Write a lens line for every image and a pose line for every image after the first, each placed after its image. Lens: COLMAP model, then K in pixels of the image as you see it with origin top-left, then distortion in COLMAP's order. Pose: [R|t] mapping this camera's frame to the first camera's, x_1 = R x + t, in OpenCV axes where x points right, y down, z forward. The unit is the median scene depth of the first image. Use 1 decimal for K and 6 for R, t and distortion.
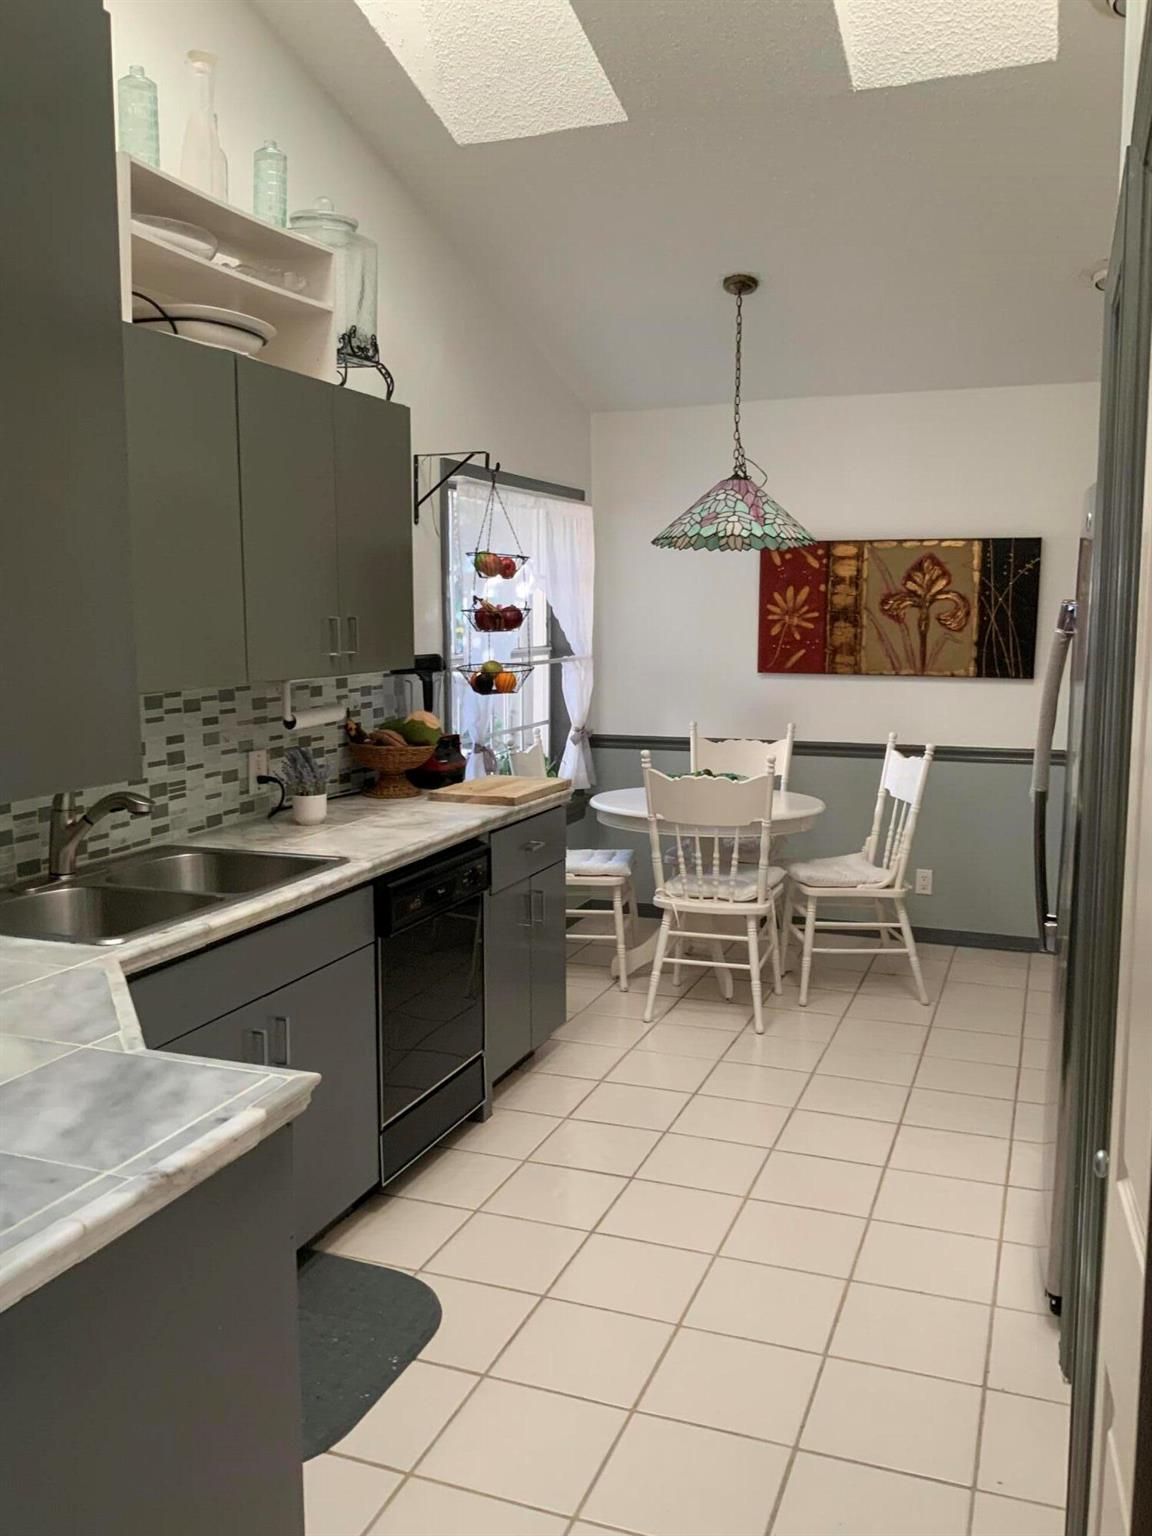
lens RADIAL K [[1273.2, 0, 577.7], [0, 1273.2, 760.1], [0, 0, 1]] dist [0.108563, -0.209049]
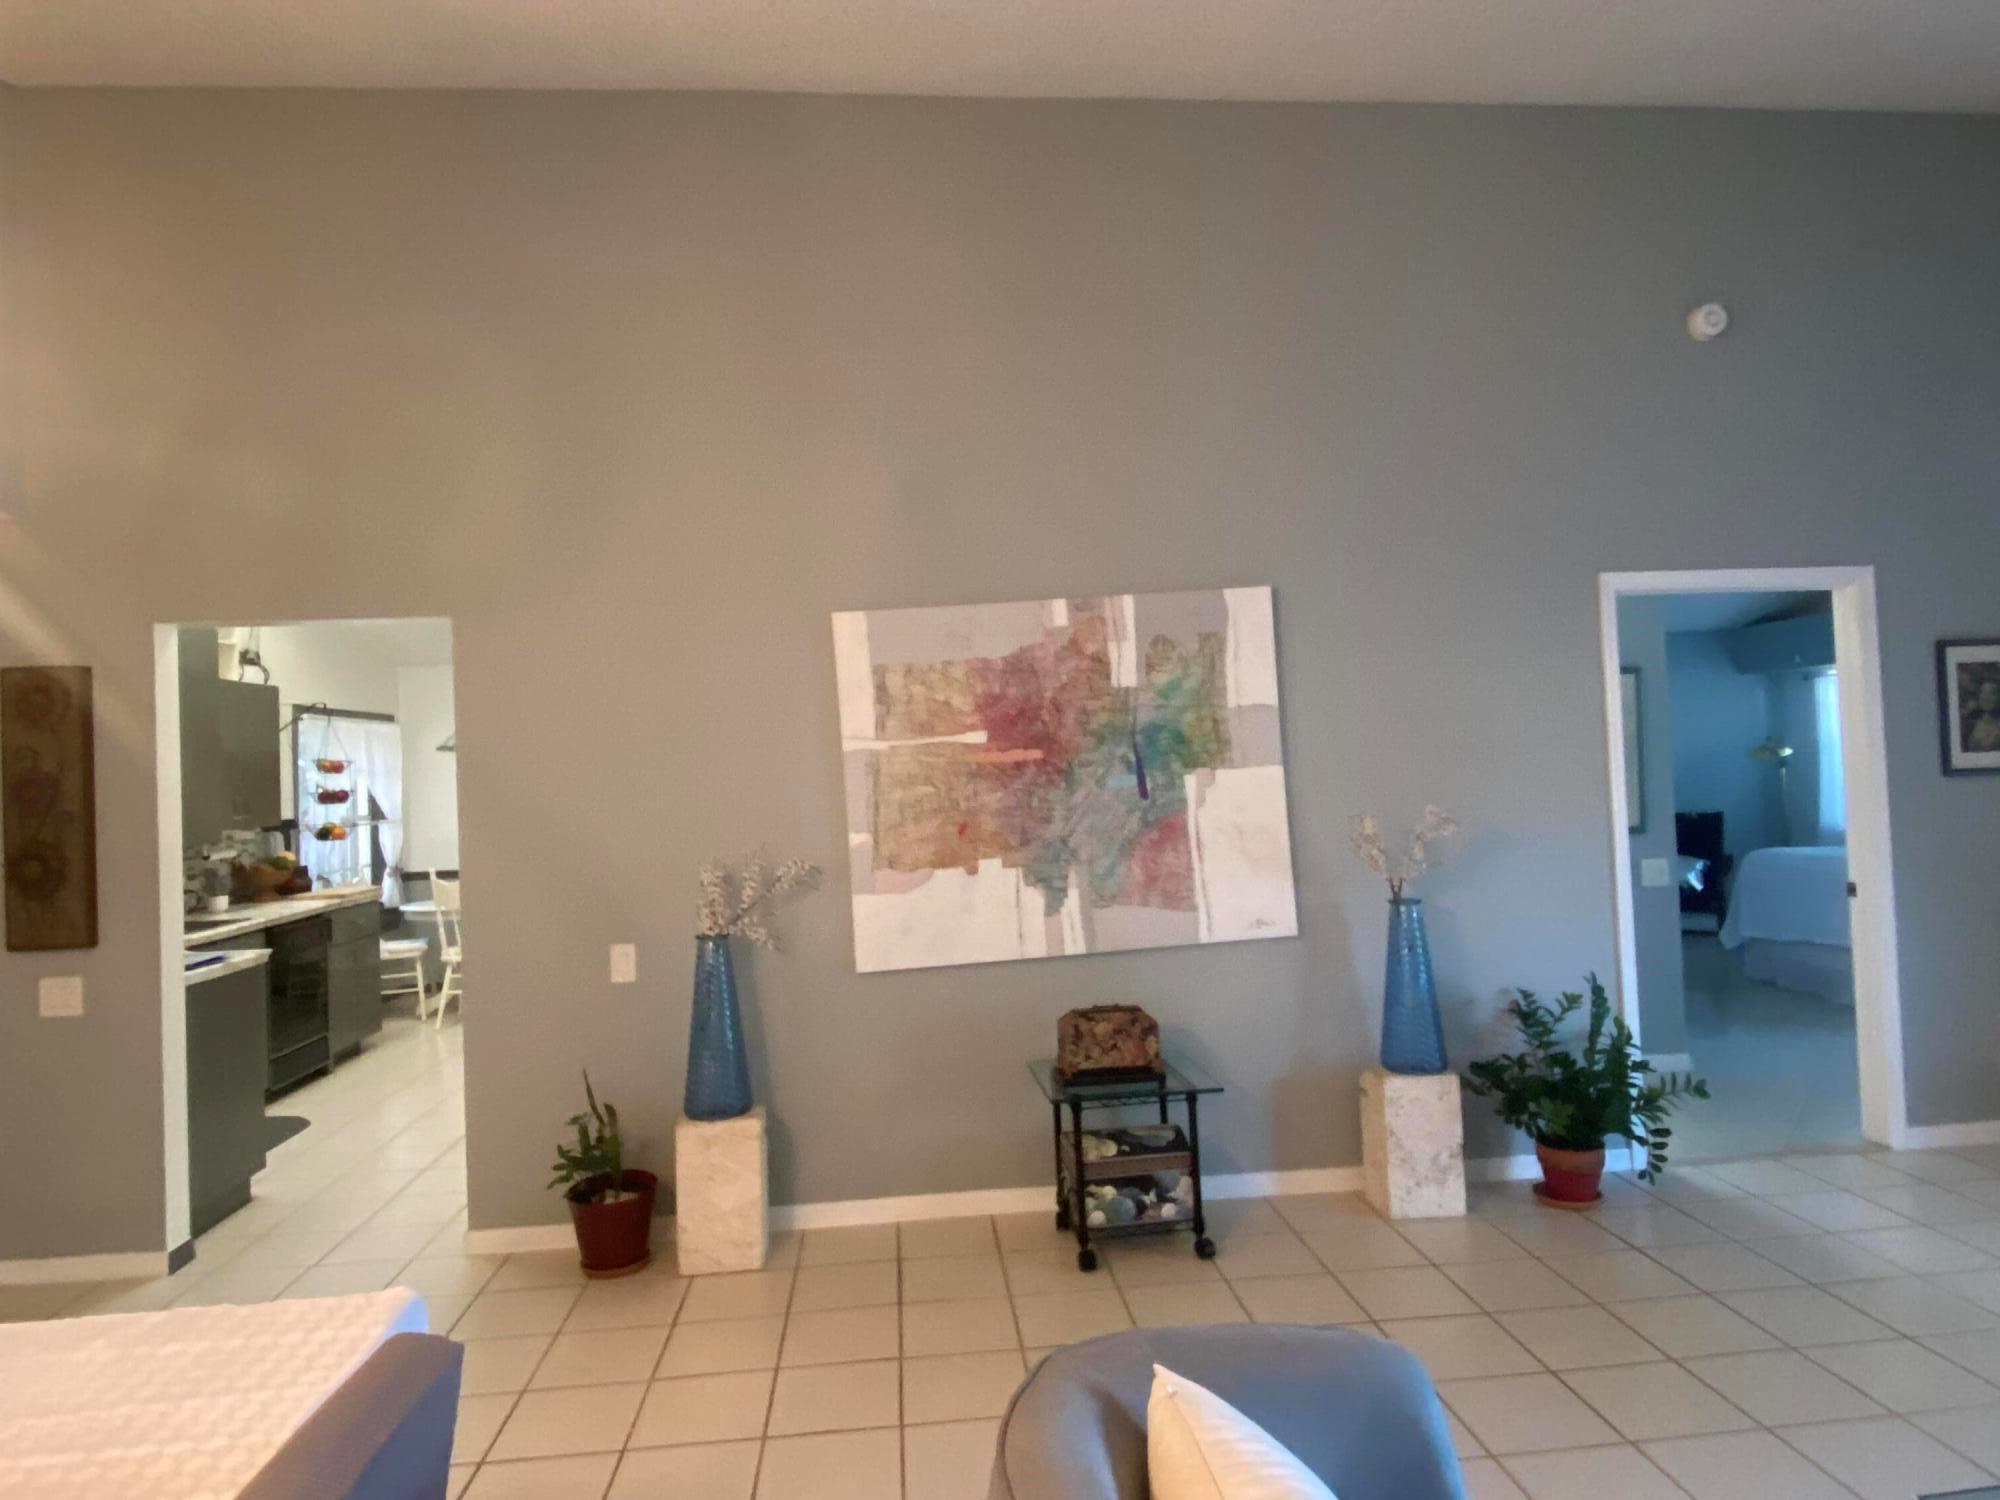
lens RADIAL K [[1178.8, 0, 998.8], [0, 1178.8, 740.0], [0, 0, 1]] dist [0.002175, 0.000316]
pose [[0.896265, -0.018826, 0.443119, 0.036950], [0.084959, 0.987885, -0.129869, 0.091514], [-0.435305, 0.154044, 0.887006, -0.775904]]
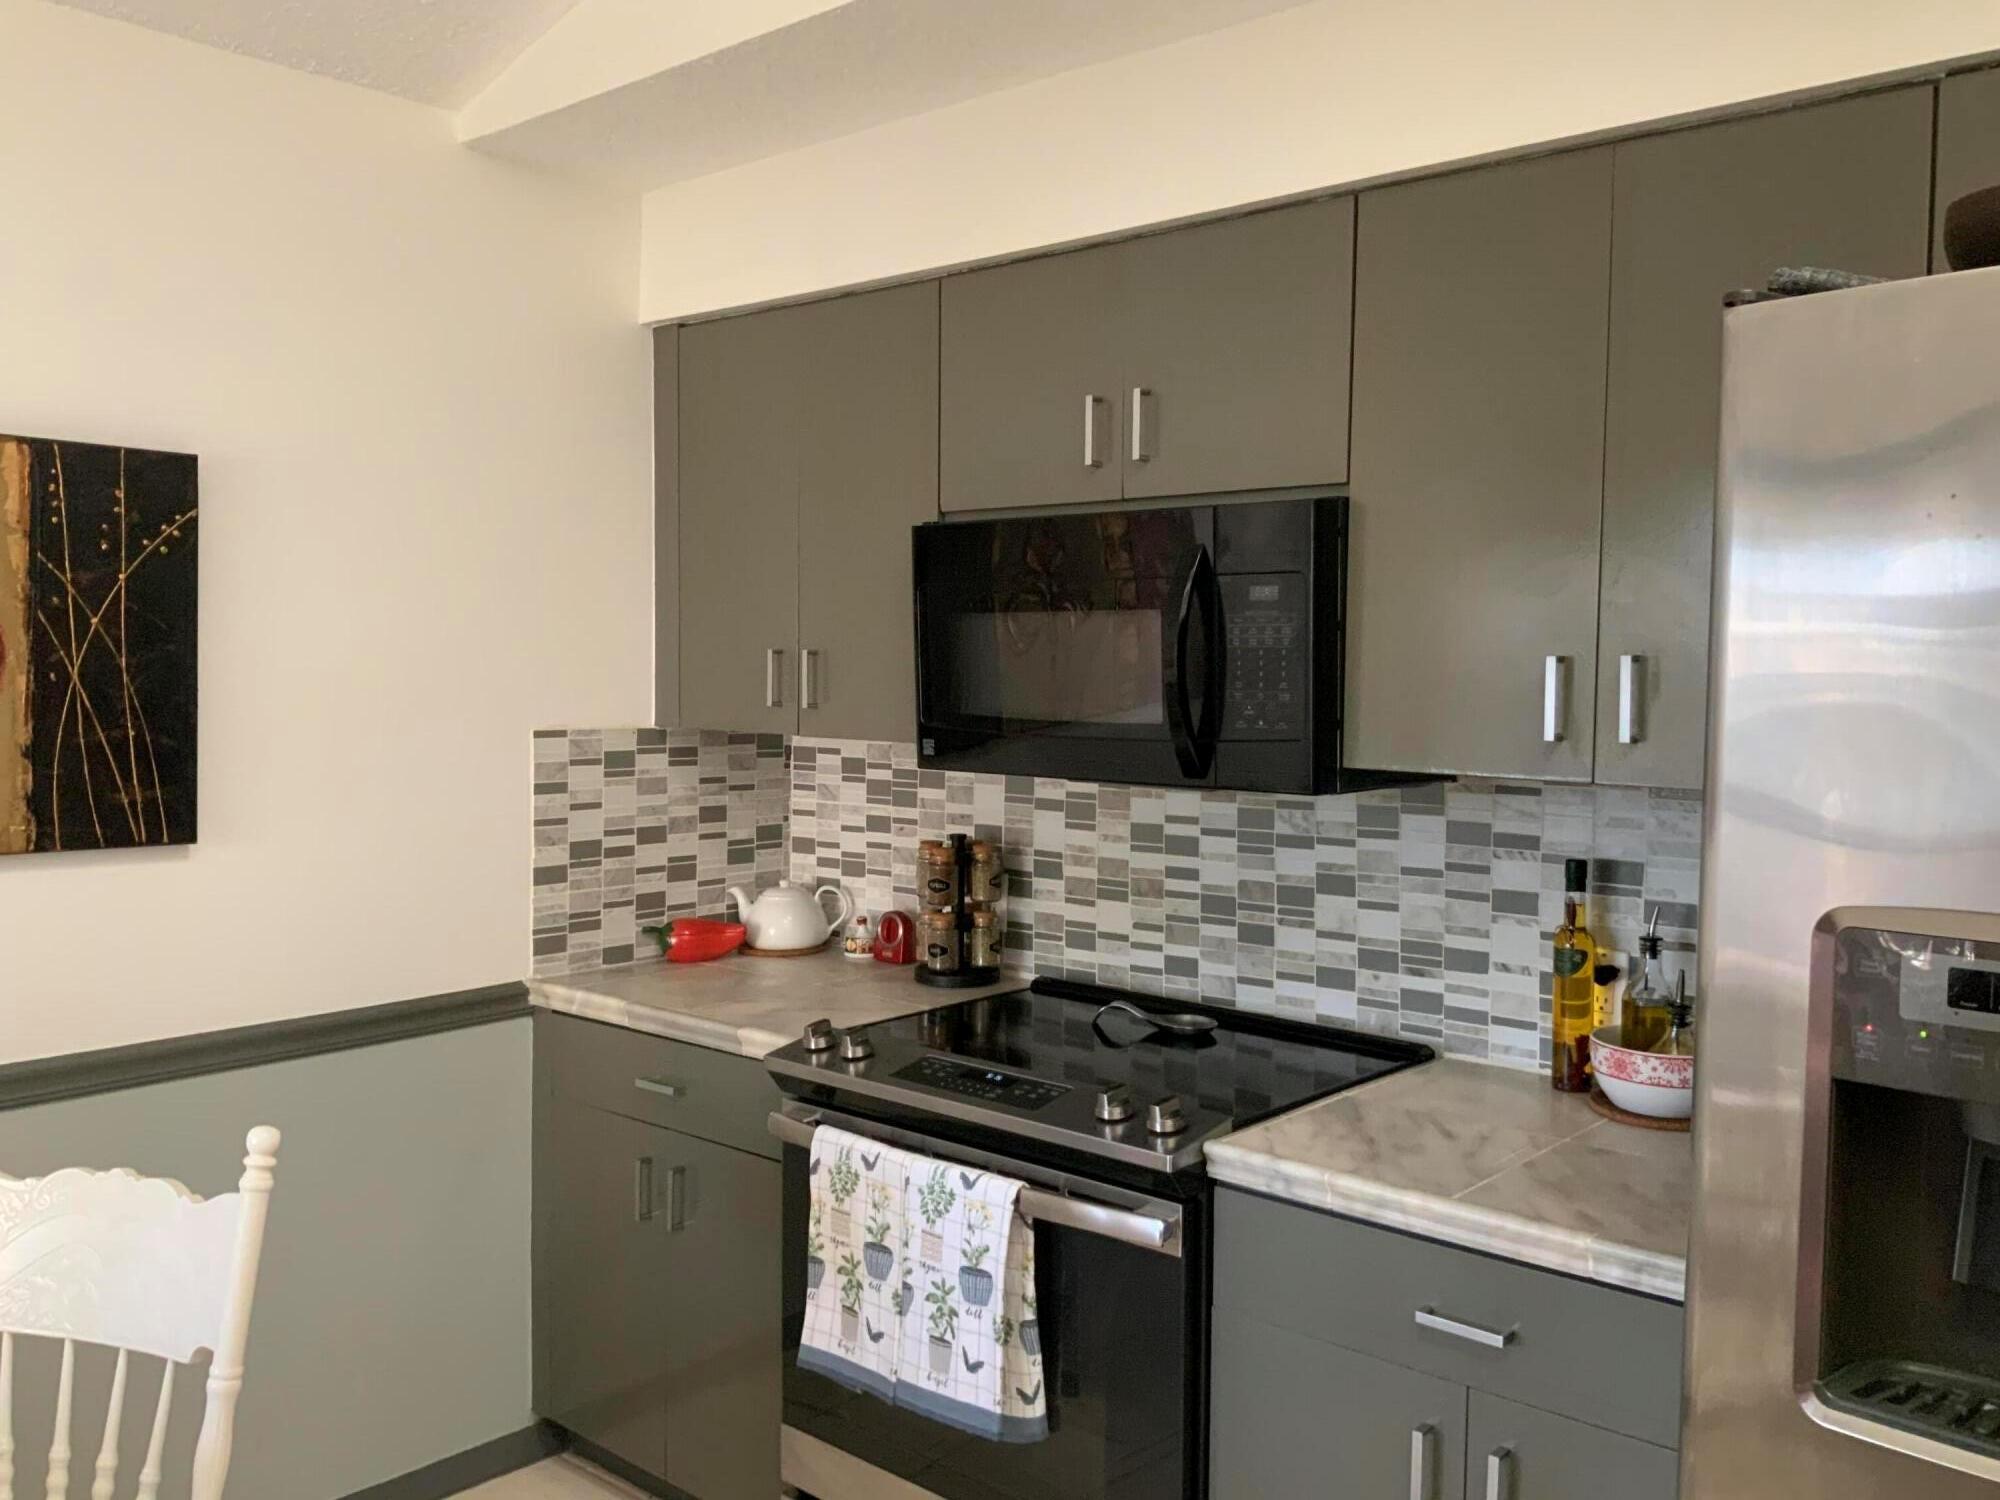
lens RADIAL K [[1657.7, 0, 1000.0], [0, 1657.7, 750.0], [0, 0, 1]] dist [0.108563, -0.209049]
pose [[0.349636, -0.042323, 0.935929, -0.009926], [0.096234, 0.995318, 0.009058, -0.092134], [-0.931930, 0.086901, 0.352072, 0.797362]]
